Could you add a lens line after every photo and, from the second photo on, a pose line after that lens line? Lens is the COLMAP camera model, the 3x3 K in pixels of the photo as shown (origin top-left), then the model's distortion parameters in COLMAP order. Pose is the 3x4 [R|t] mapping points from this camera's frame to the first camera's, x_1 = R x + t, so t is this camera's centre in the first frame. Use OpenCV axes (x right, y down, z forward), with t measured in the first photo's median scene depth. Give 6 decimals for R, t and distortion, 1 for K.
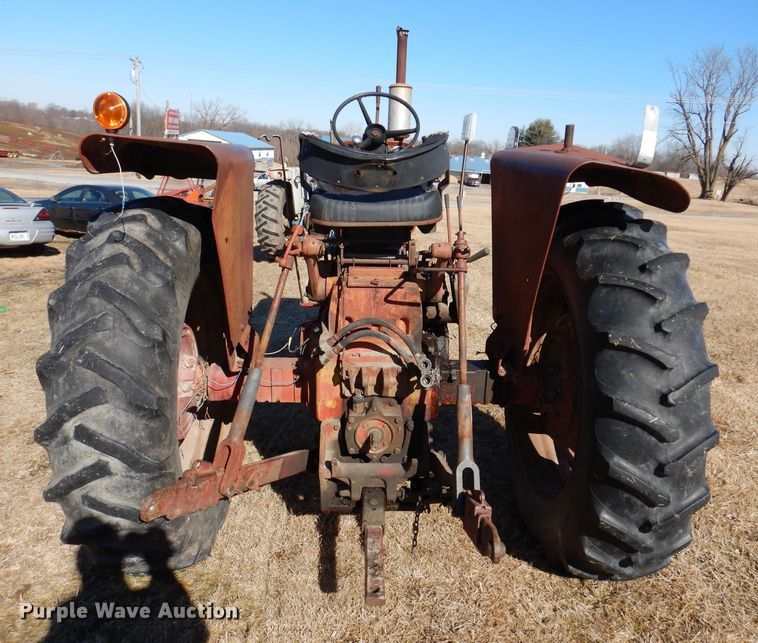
lens RADIAL K [[638.7, 0, 385.0], [0, 638.7, 315.6], [0, 0, 1]] dist [0.029608, -0.025650]
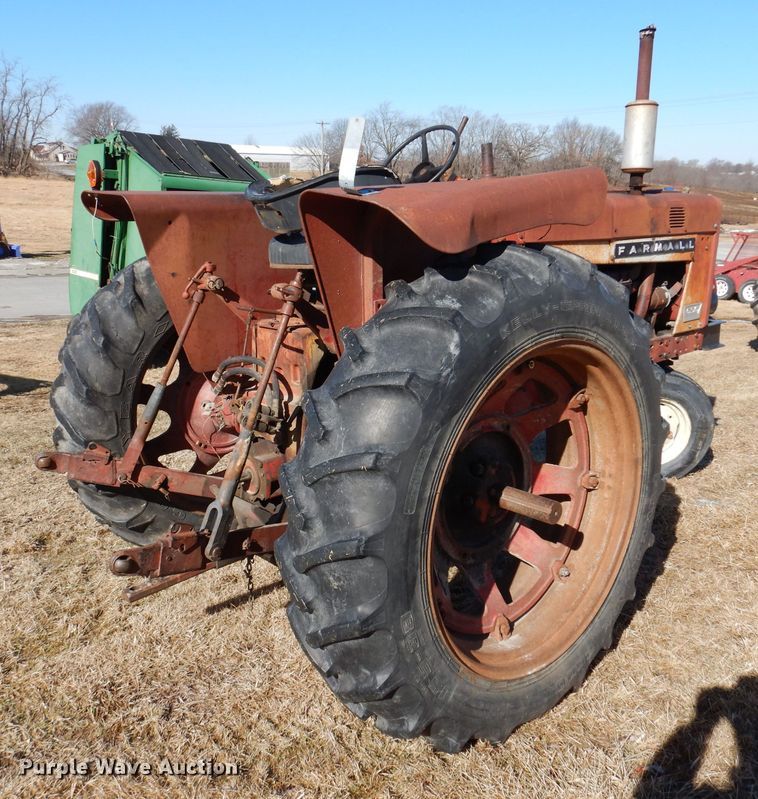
lens RADIAL K [[787.0, 0, 378.8], [0, 787.0, 401.4], [0, 0, 1]] dist [0.006576, 0.000000]
pose [[0.637044, 0.143710, -0.757313, 0.995118], [-0.156503, 0.986118, 0.055481, -0.026297], [0.754773, 0.083178, 0.650691, 0.327022]]
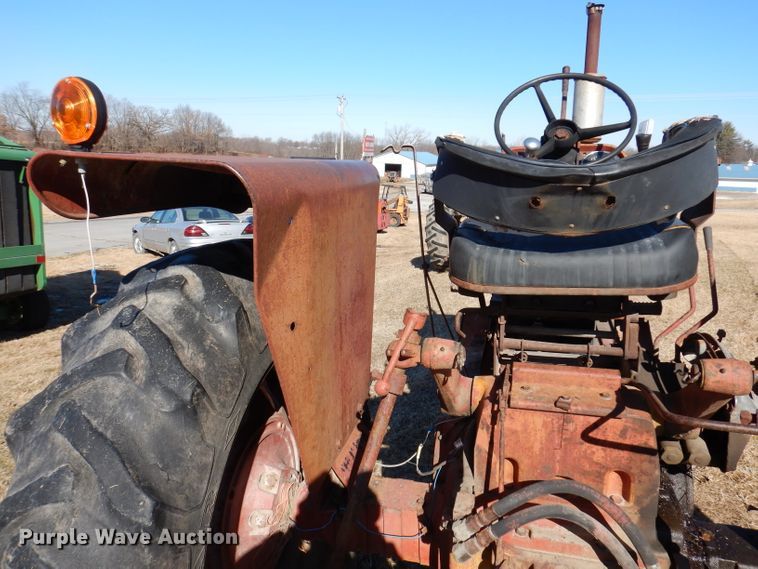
lens RADIAL K [[554.8, 0, 368.2], [0, 554.8, 279.7], [0, 0, 1]] dist [0.012620, -0.003957]
pose [[0.949343, 0.019006, -0.313667, -0.025777], [-0.034230, 0.998484, -0.043097, -0.125611], [0.312373, 0.051651, 0.948554, 0.490815]]
